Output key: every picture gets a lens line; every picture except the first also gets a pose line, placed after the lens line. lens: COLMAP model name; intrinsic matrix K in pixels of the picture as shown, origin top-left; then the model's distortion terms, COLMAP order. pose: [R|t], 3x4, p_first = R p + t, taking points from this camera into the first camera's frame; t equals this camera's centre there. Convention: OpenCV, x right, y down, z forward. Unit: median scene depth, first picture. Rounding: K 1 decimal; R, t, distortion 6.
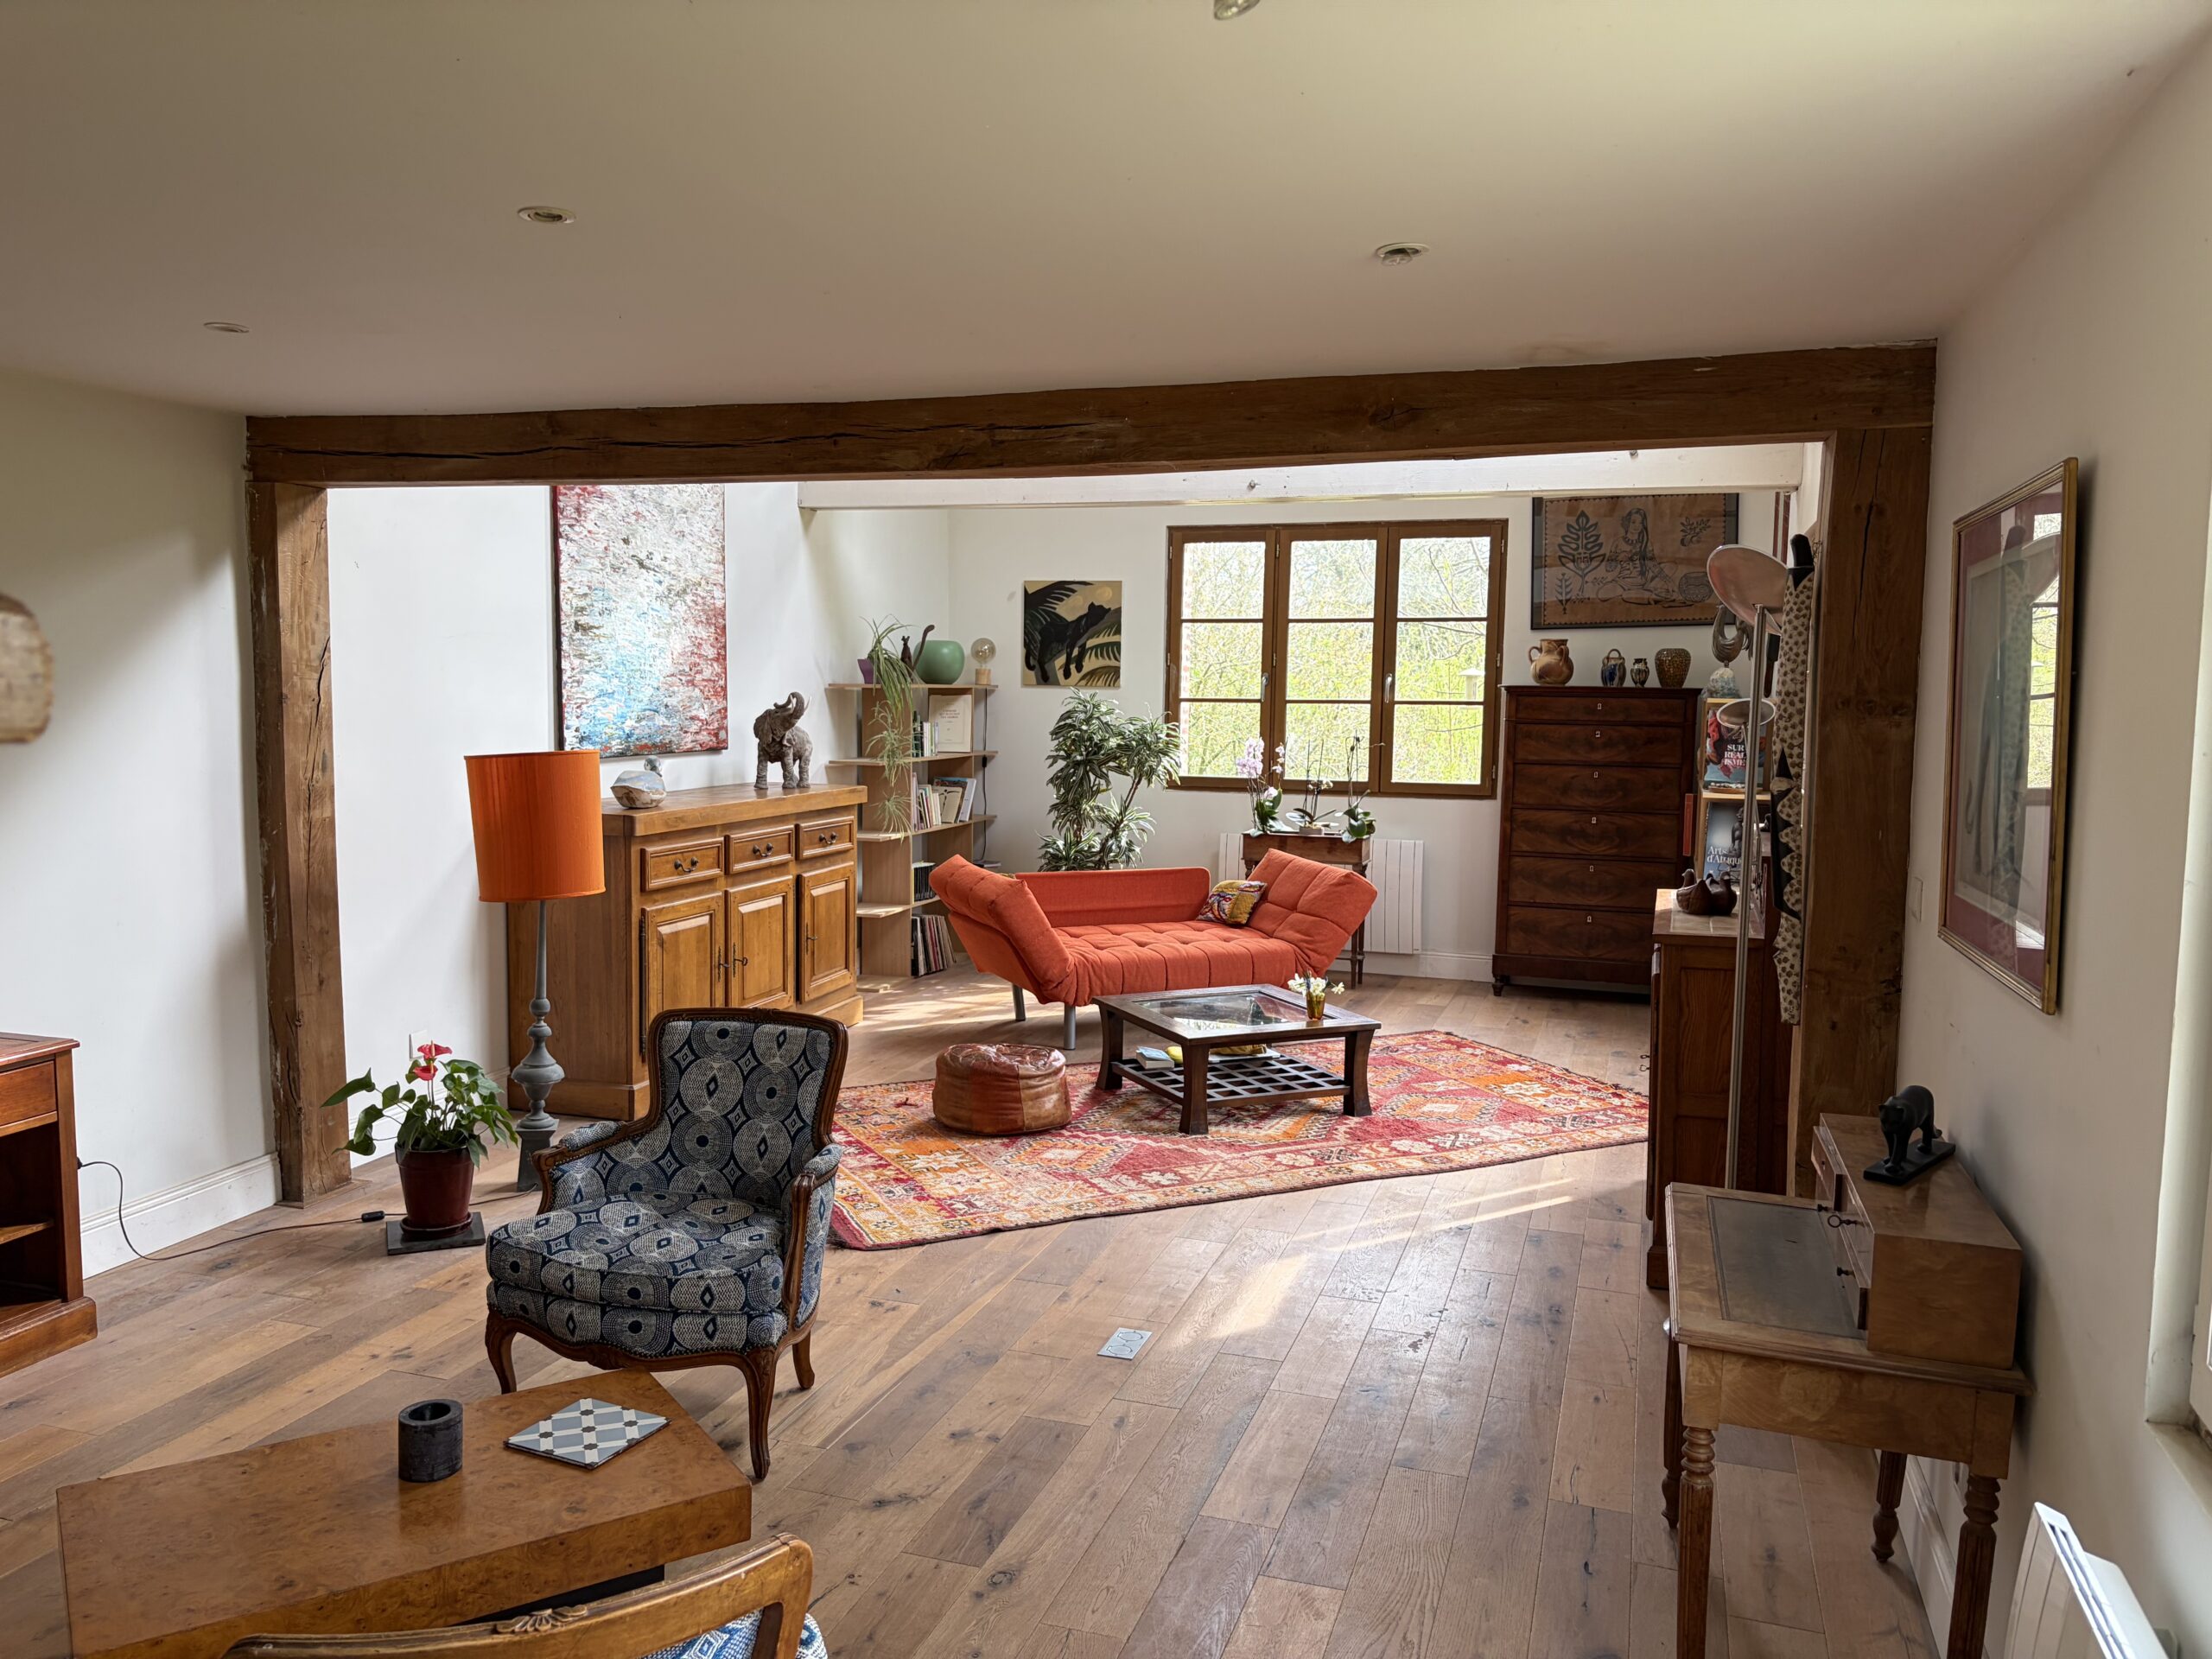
lens RADIAL K [[1677.6, 0, 1096.5], [0, 1677.6, 845.7], [0, 0, 1]] dist [0.102902, -0.112437]
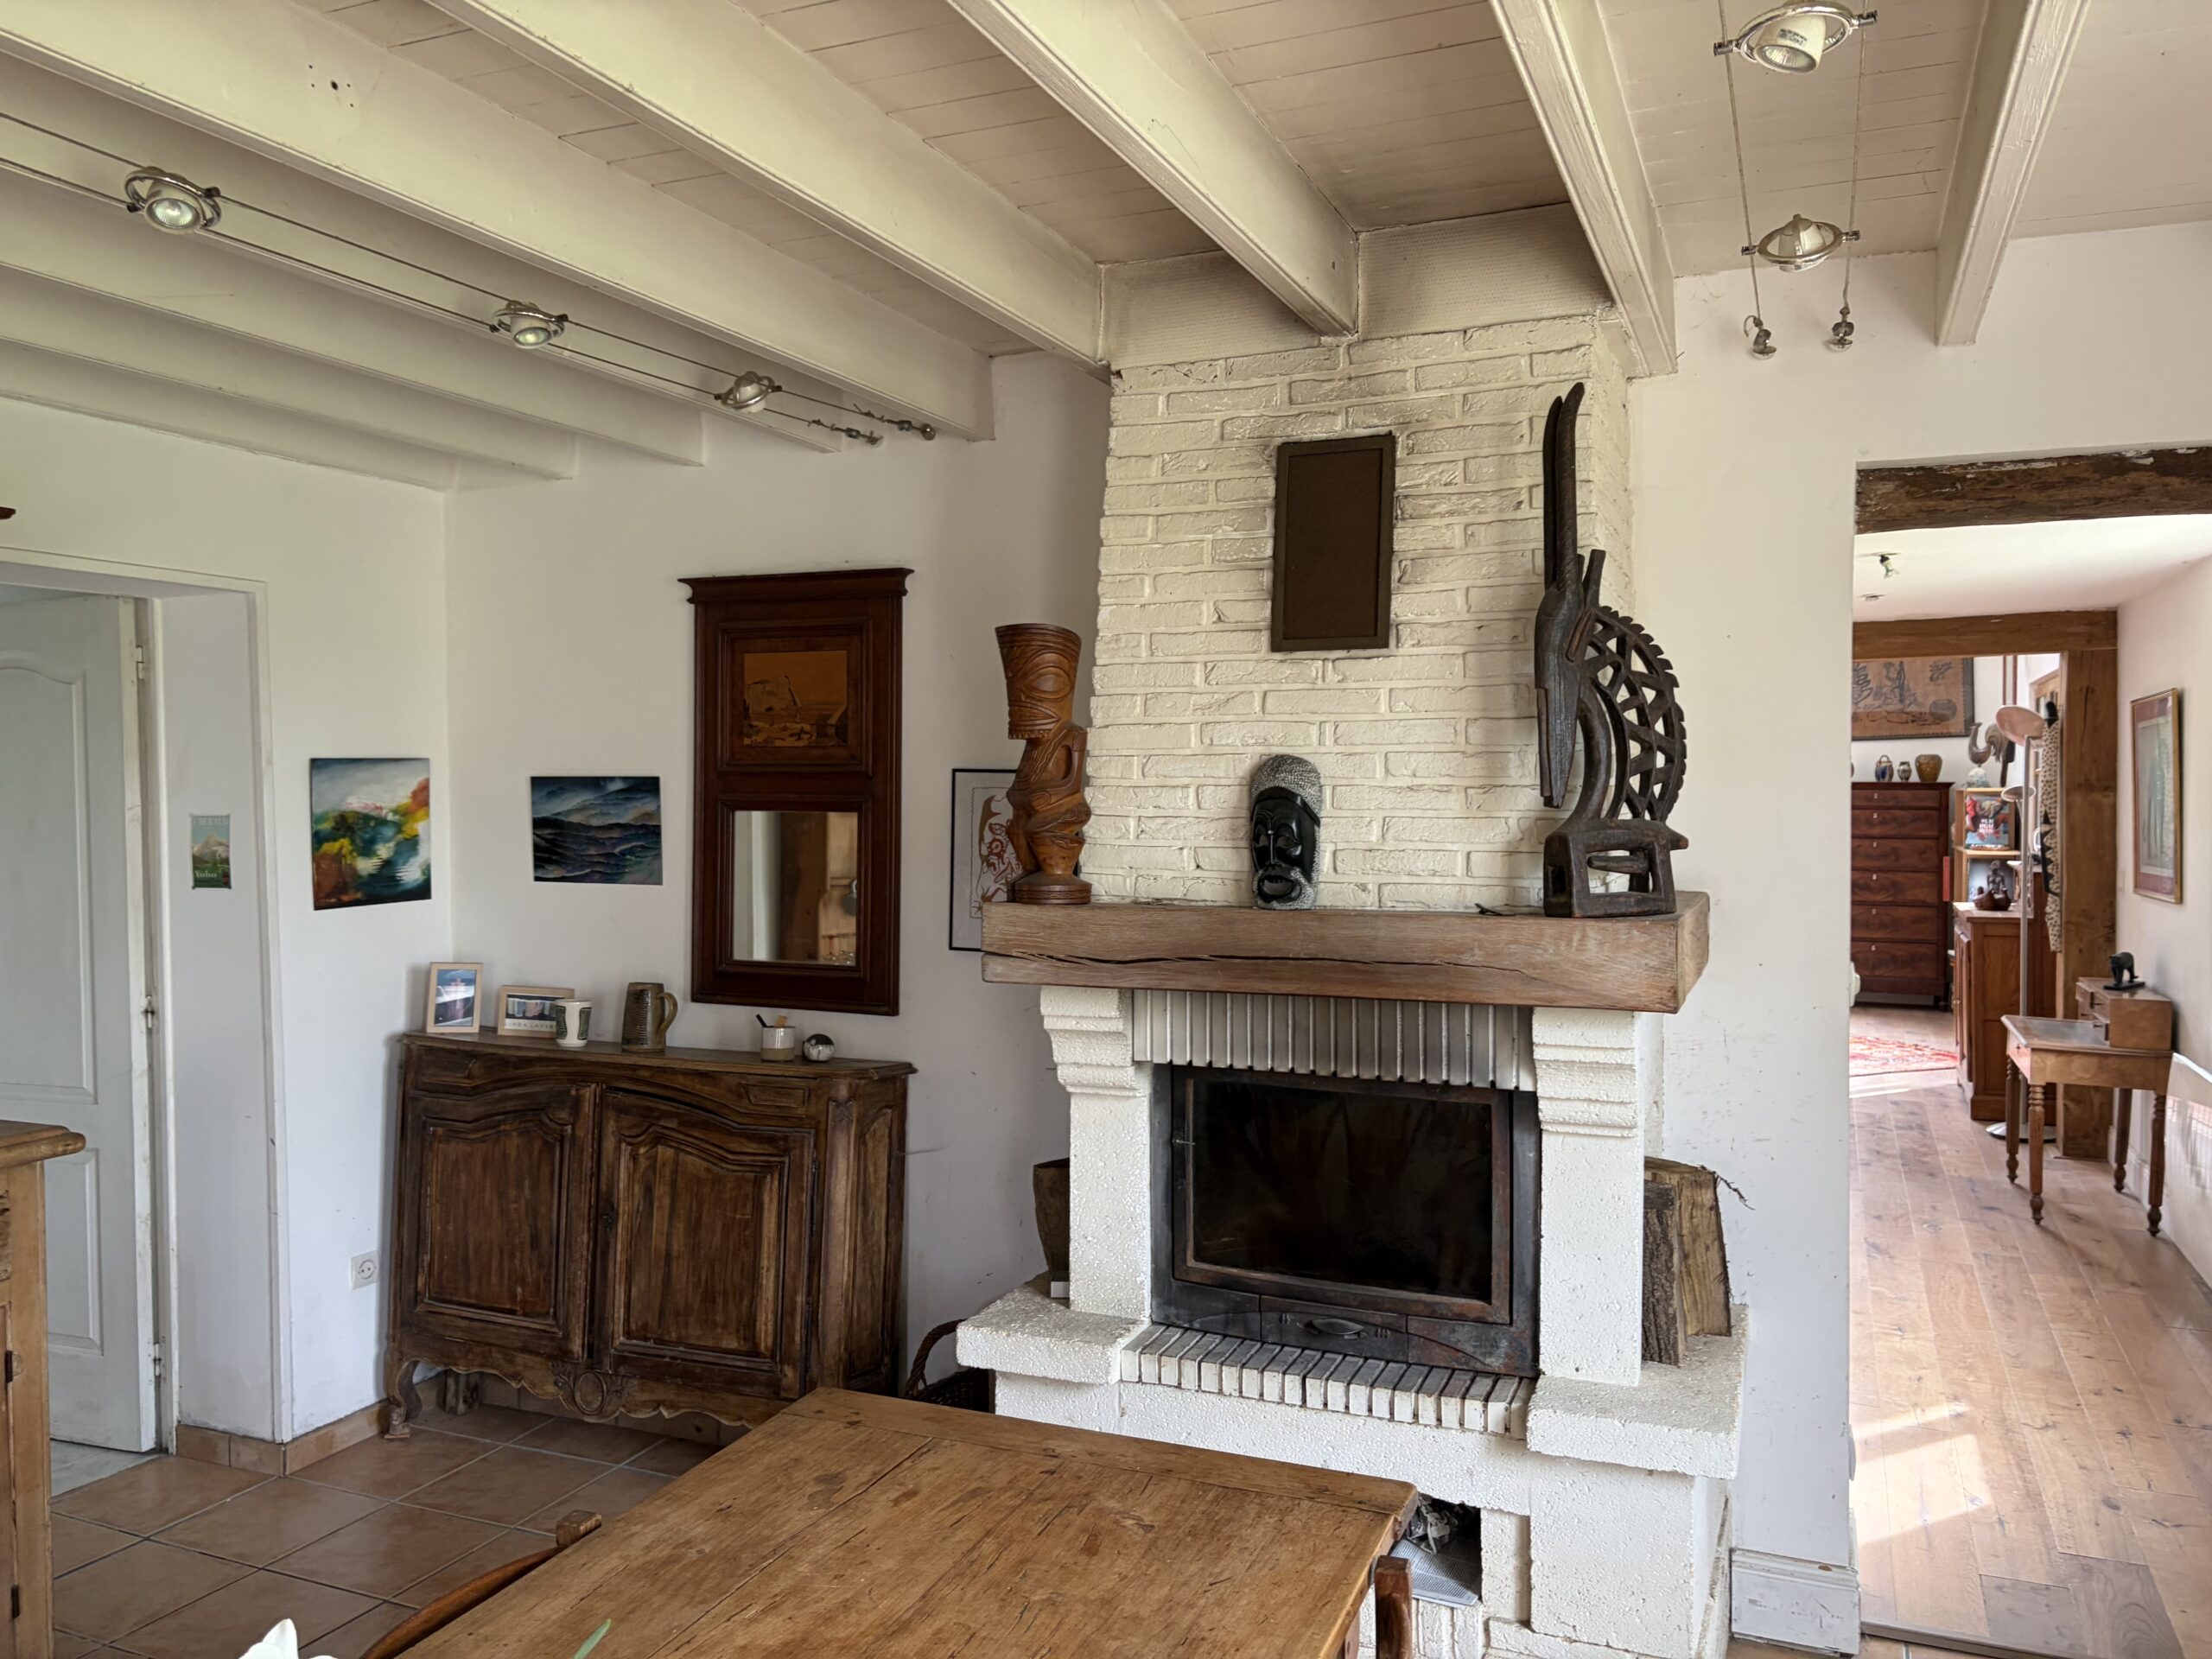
lens RADIAL K [[1677.6, 0, 1096.5], [0, 1677.6, 845.7], [0, 0, 1]] dist [0.102902, -0.112437]
pose [[0.996319, -0.013199, -0.084698, -0.222401], [0.007744, 0.997893, -0.064410, 0.044092], [0.085369, 0.063517, 0.994323, -0.450281]]
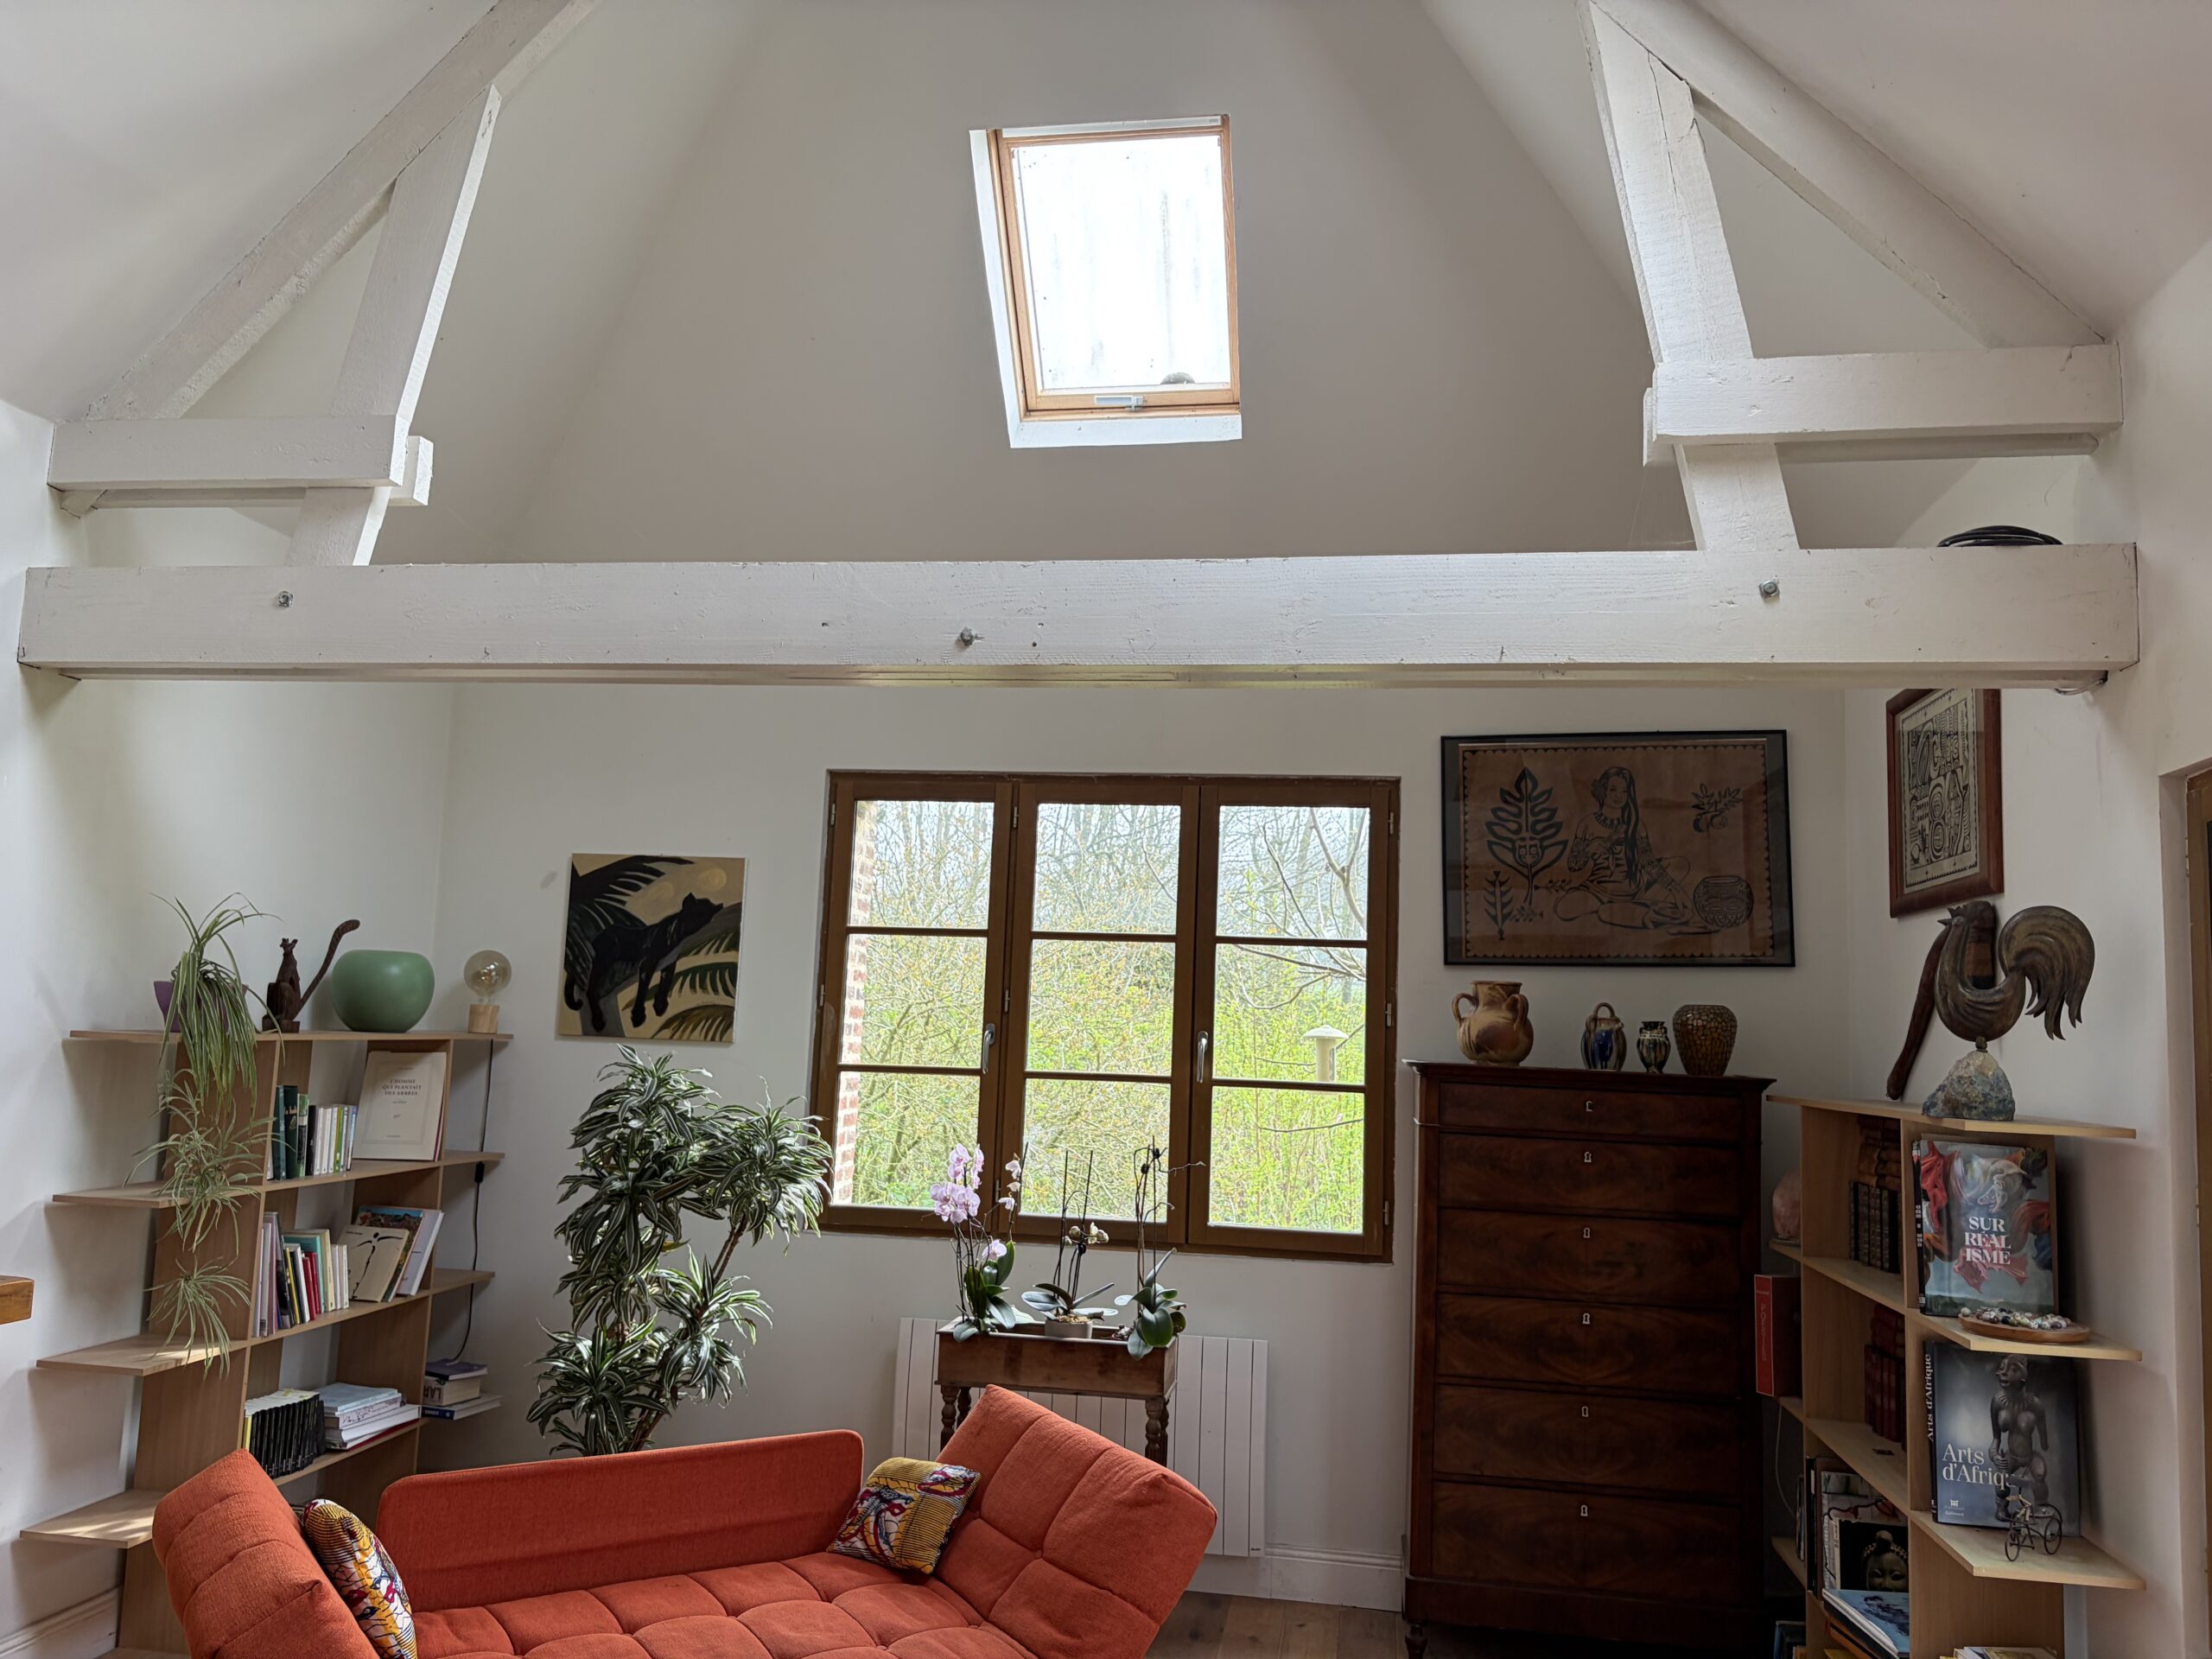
lens RADIAL K [[1677.6, 0, 1096.5], [0, 1677.6, 845.7], [0, 0, 1]] dist [0.102902, -0.112437]
pose [[0.986937, 0.042140, 0.155500, 0.048209], [-0.010117, 0.979493, -0.201224, -0.051213], [-0.160791, 0.197022, 0.967124, 0.461197]]
